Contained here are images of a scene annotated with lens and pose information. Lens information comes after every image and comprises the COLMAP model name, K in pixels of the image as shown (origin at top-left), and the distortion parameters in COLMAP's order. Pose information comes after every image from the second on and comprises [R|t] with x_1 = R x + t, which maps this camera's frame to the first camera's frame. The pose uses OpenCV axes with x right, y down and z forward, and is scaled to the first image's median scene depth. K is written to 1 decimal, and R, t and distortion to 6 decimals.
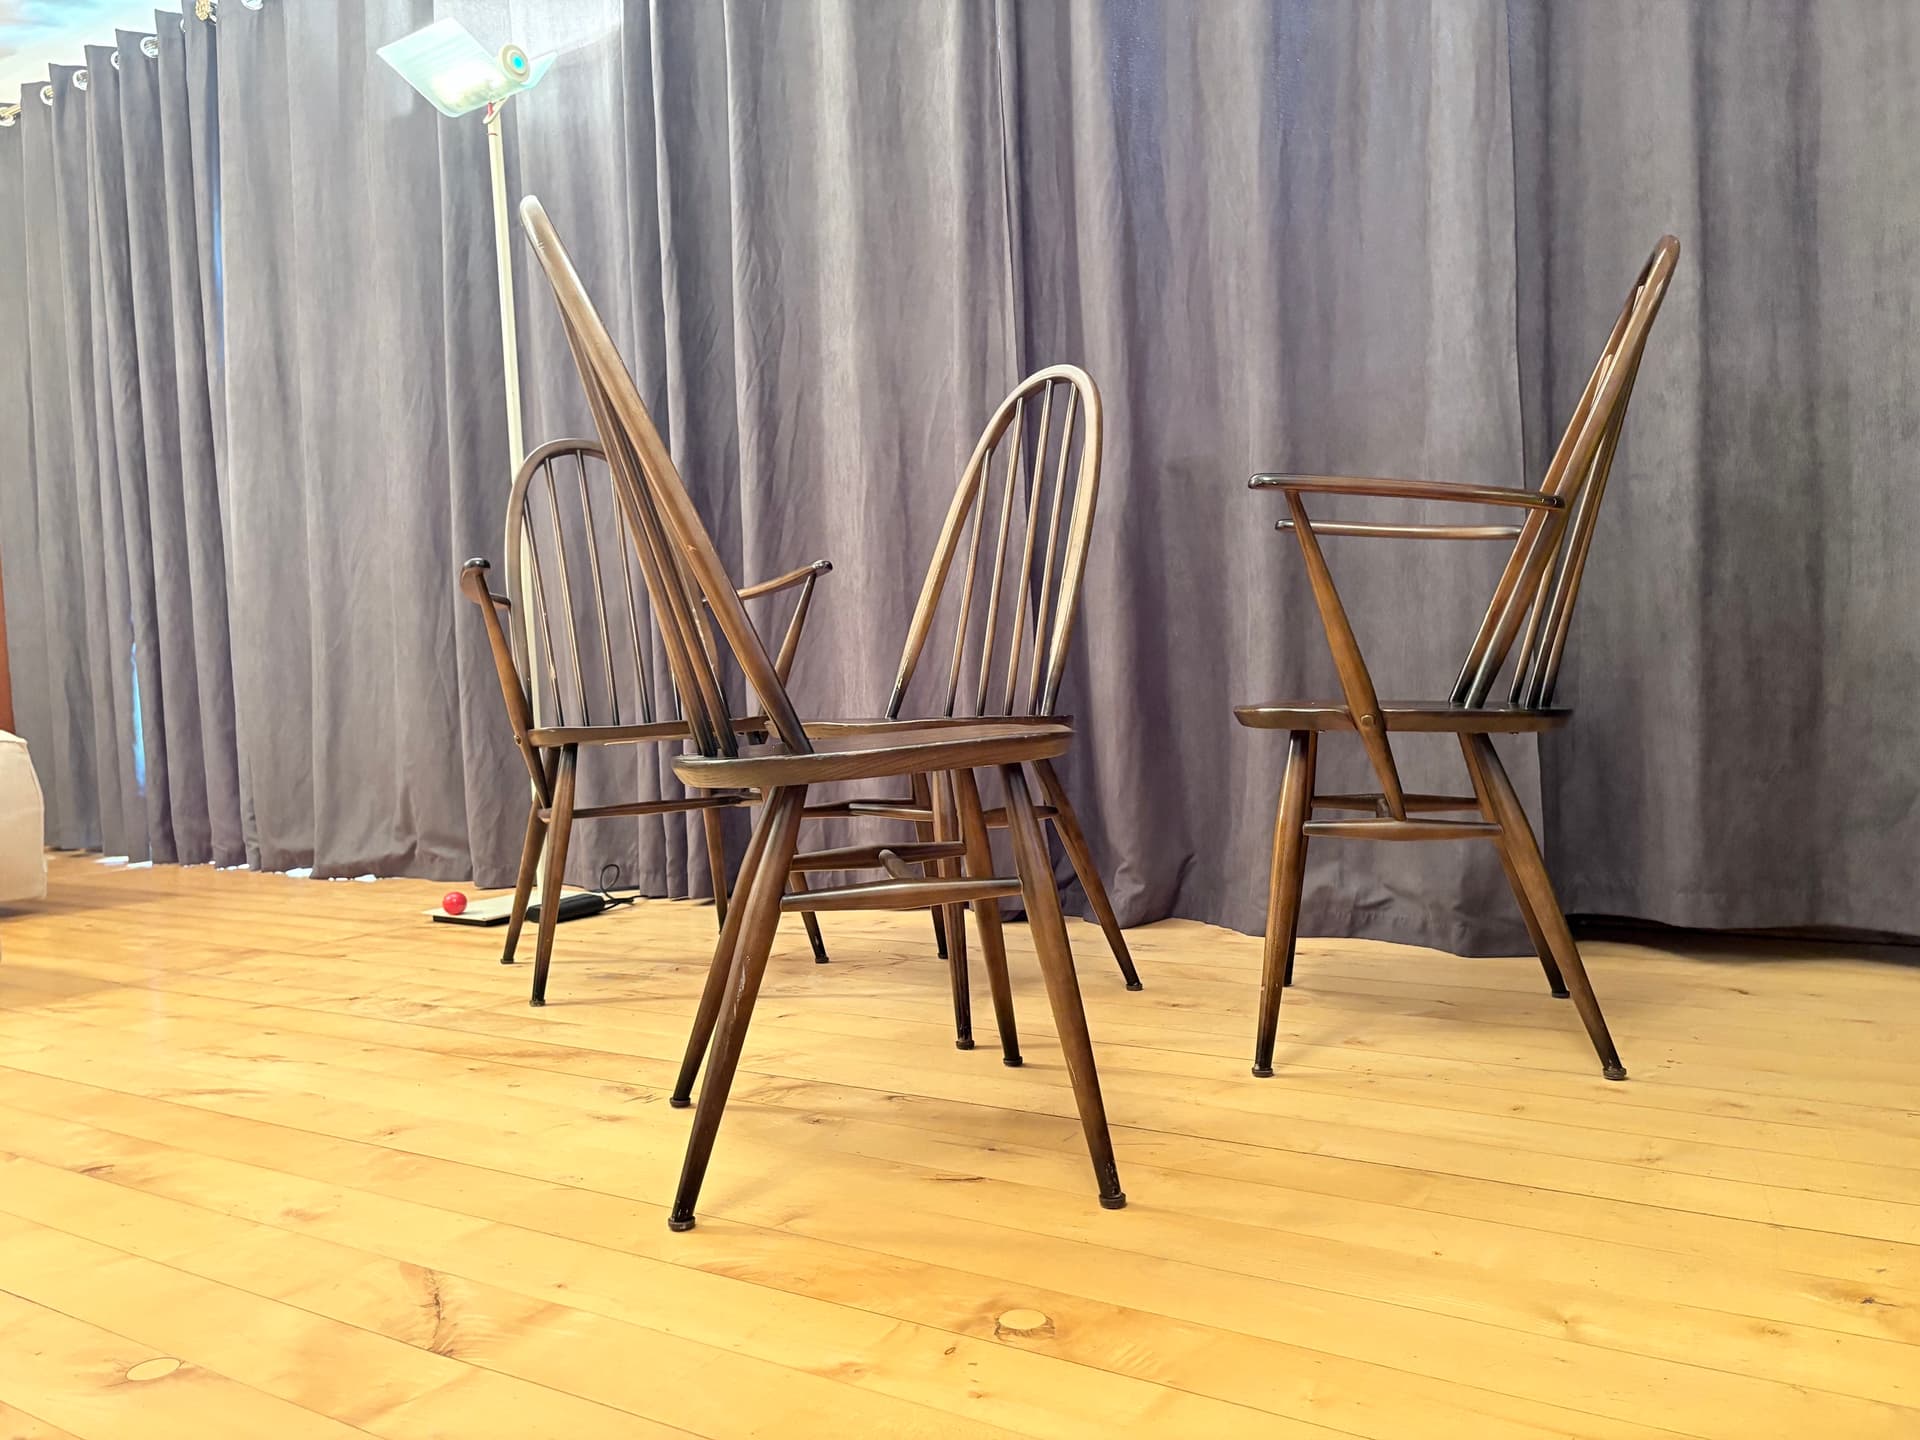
lens RADIAL K [[1458.9, 0, 952.4], [0, 1458.9, 718.4], [0, 0, 1]] dist [0.044631, -0.045180]
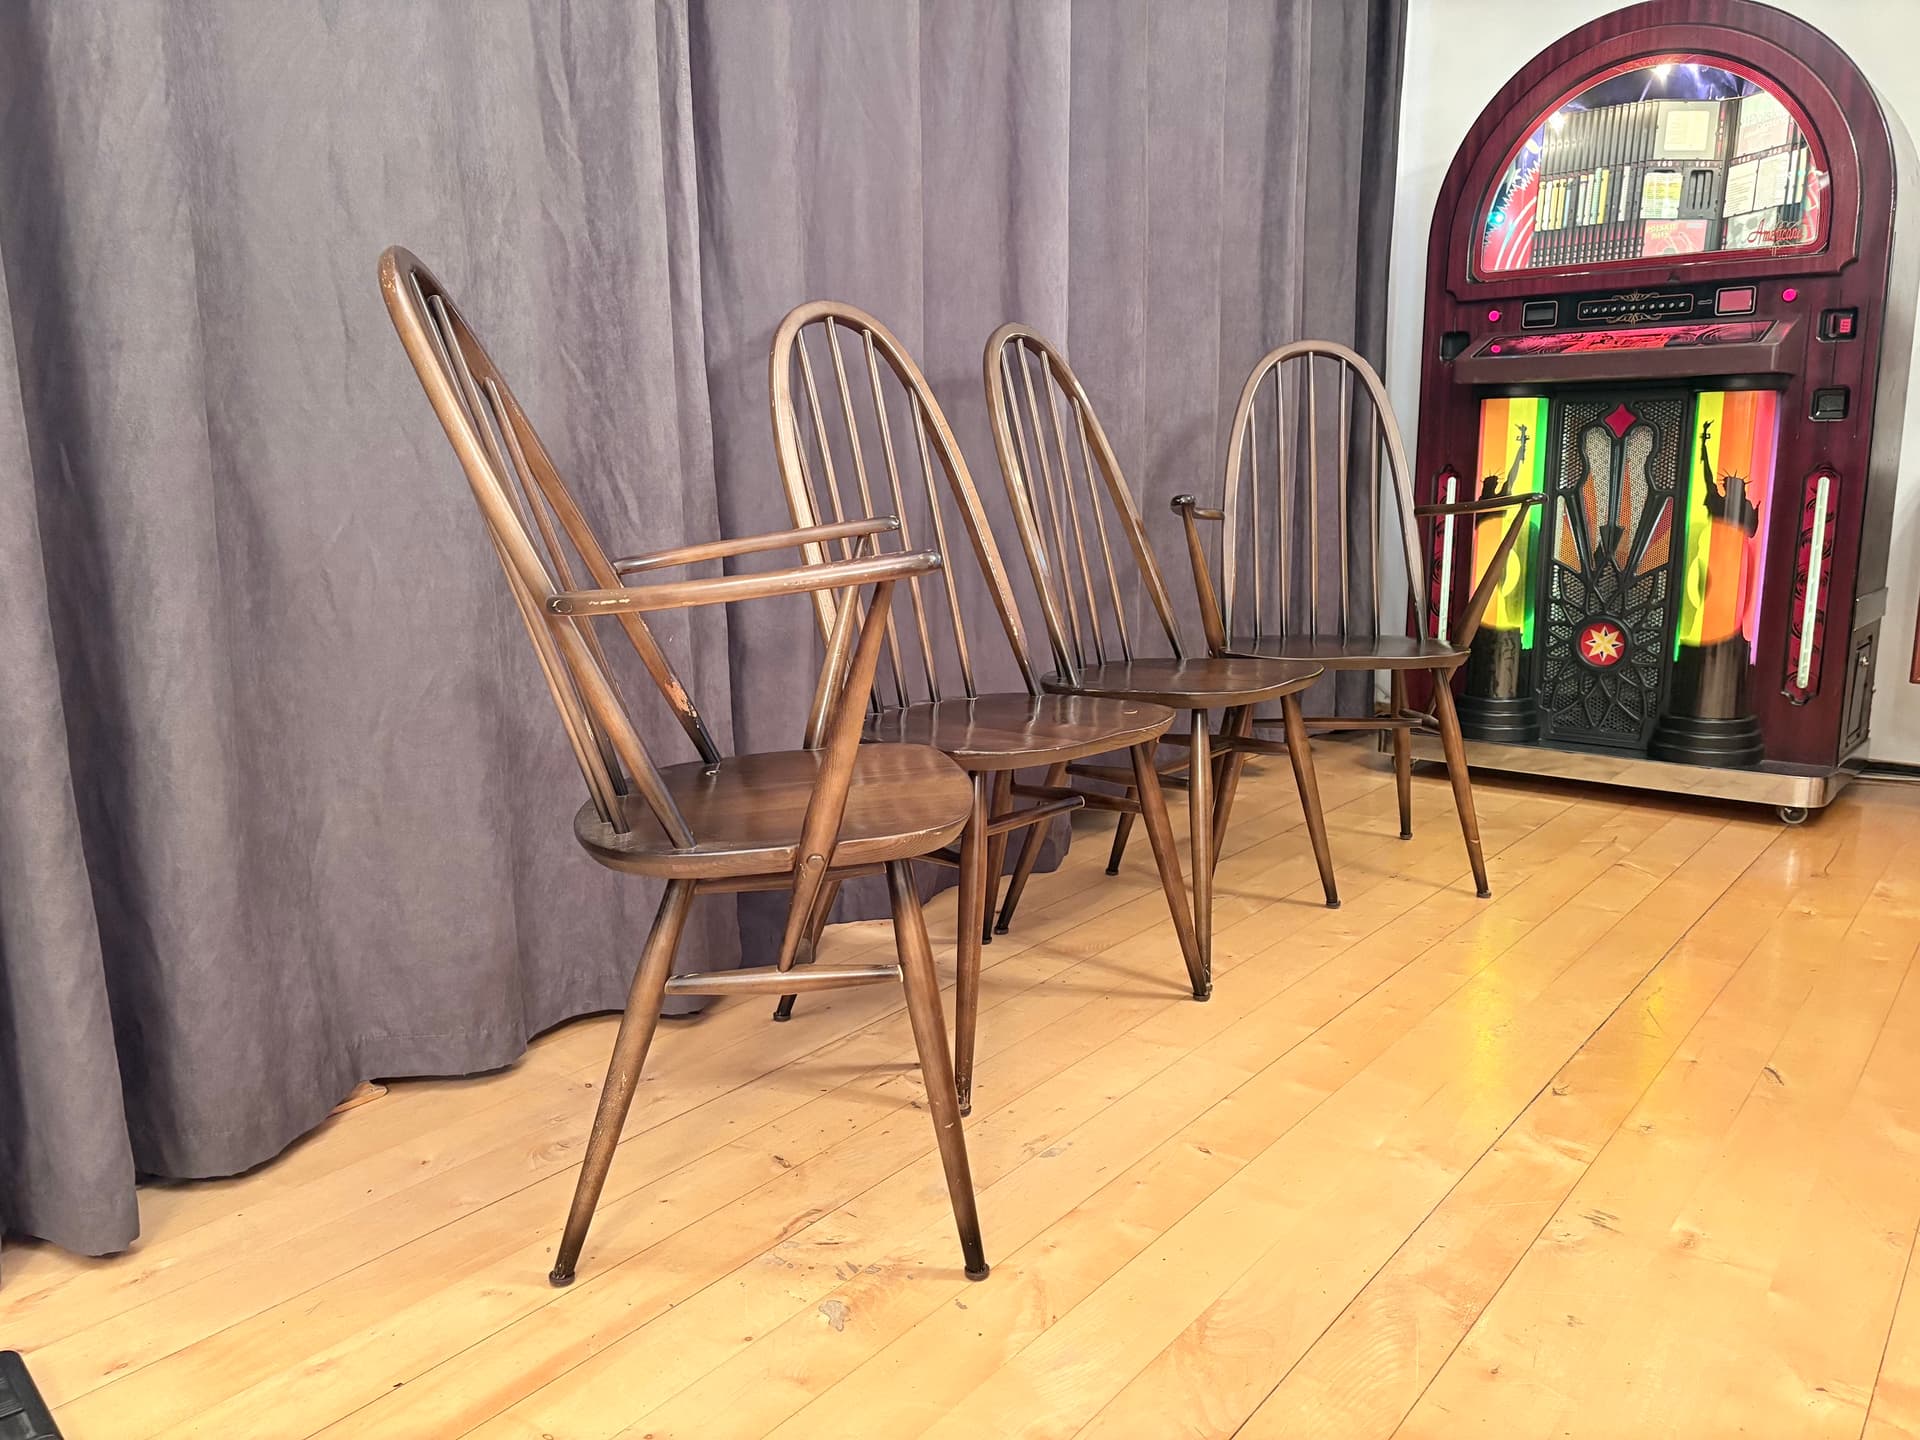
lens RADIAL K [[1458.9, 0, 951.6], [0, 1458.9, 731.7], [0, 0, 1]] dist [0.044631, -0.045180]
pose [[0.094556, -0.148983, 0.984308, -0.731211], [0.037587, 0.988568, 0.146017, -0.112582], [-0.994810, 0.023191, 0.099075, 0.896131]]
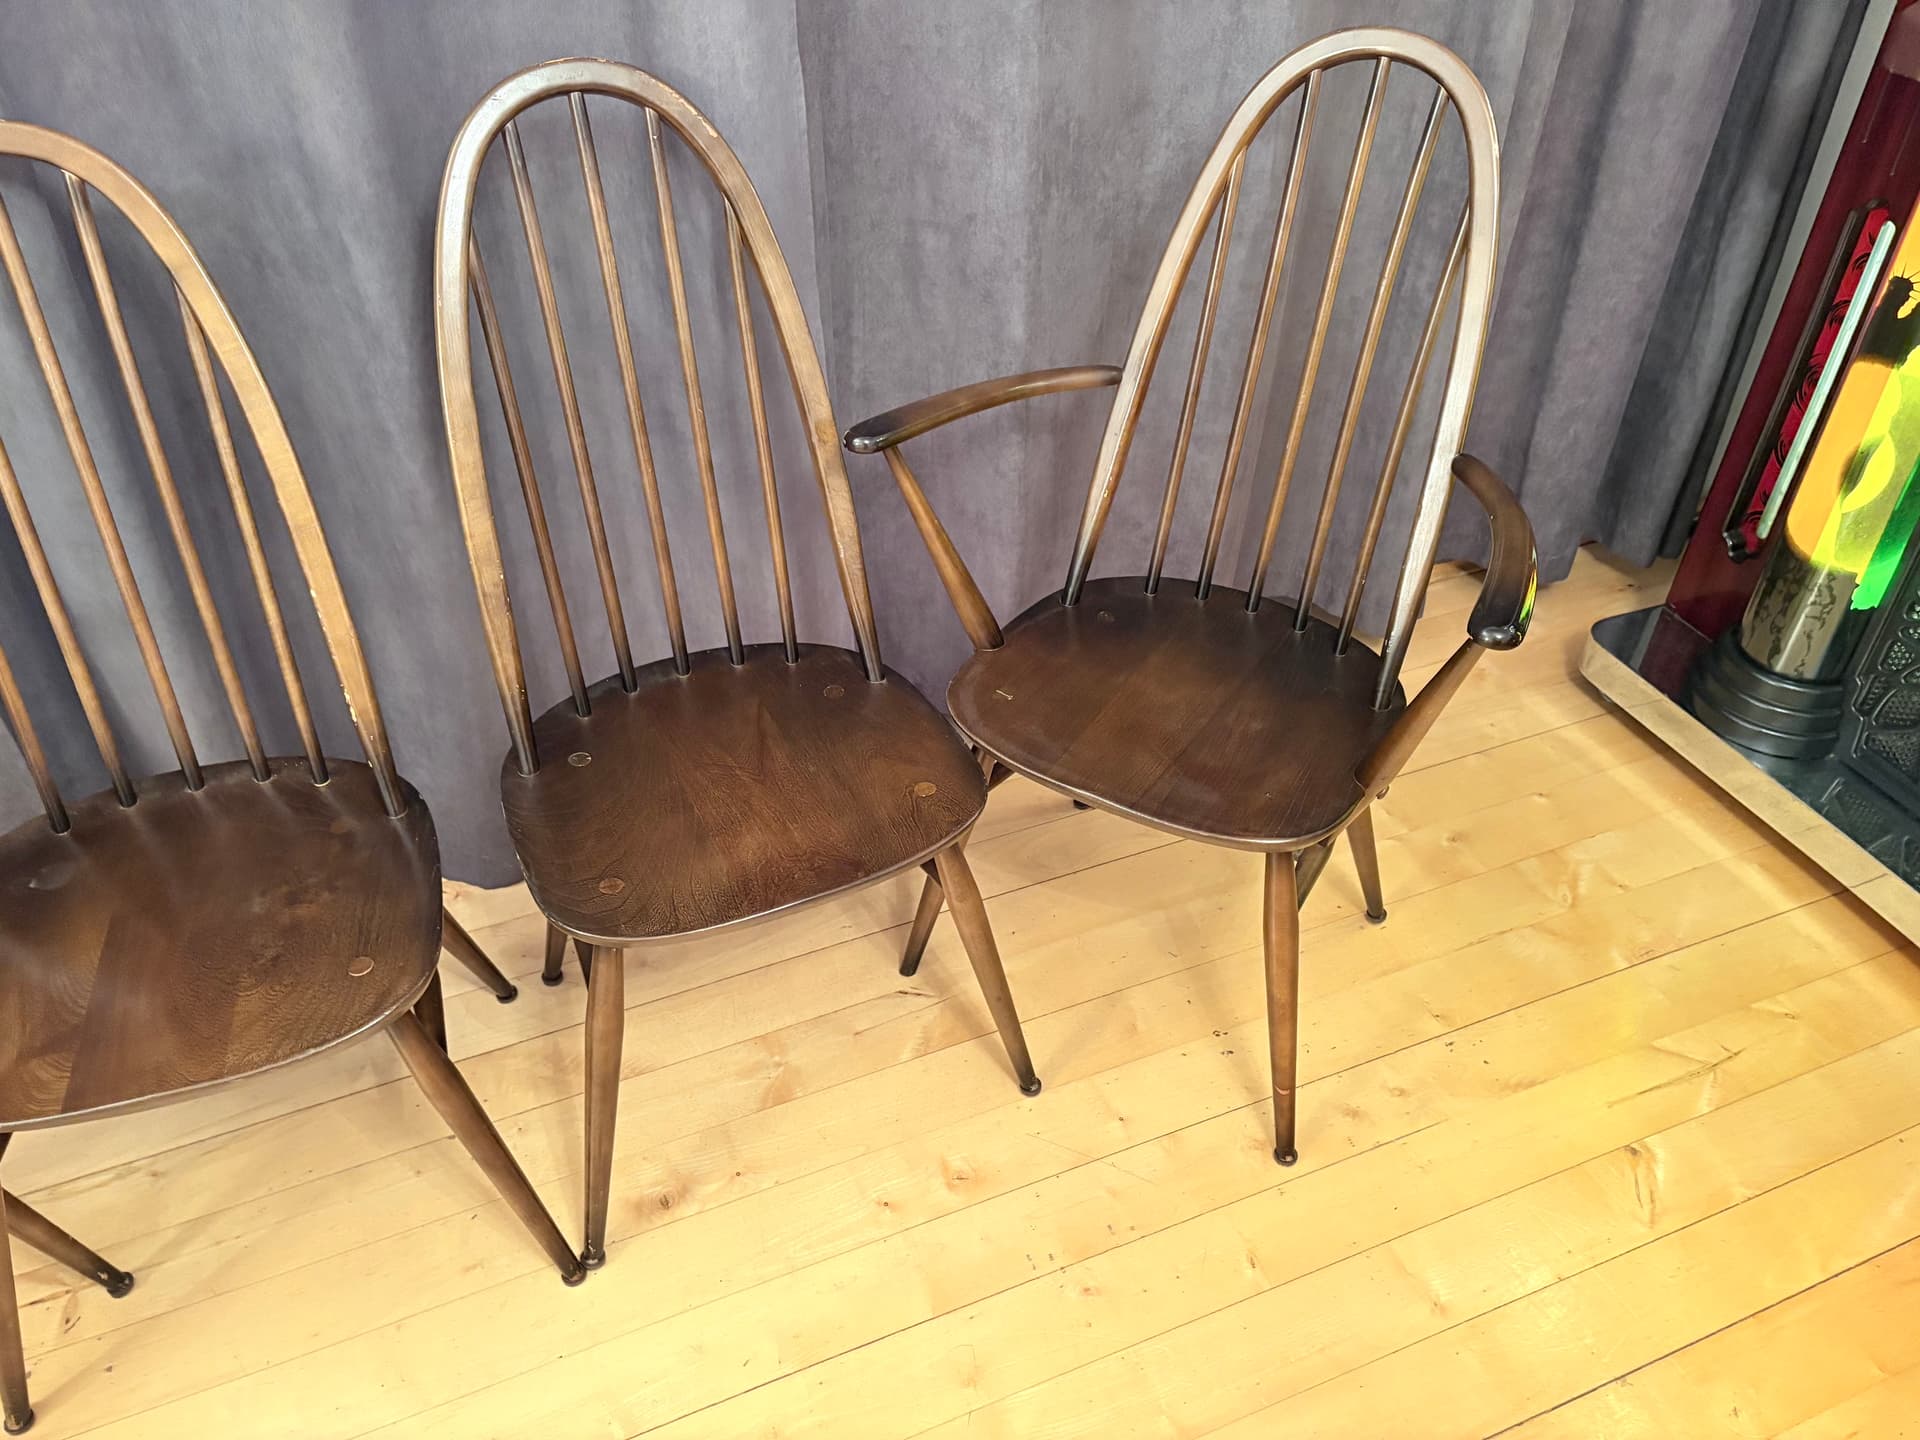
lens RADIAL K [[1458.9, 0, 957.8], [0, 1458.9, 735.6], [0, 0, 1]] dist [0.044631, -0.045180]
pose [[0.563990, -0.491566, 0.663534, -0.111407], [0.004240, 0.805236, 0.592939, -0.349232], [-0.825771, -0.331598, 0.456230, 0.522496]]
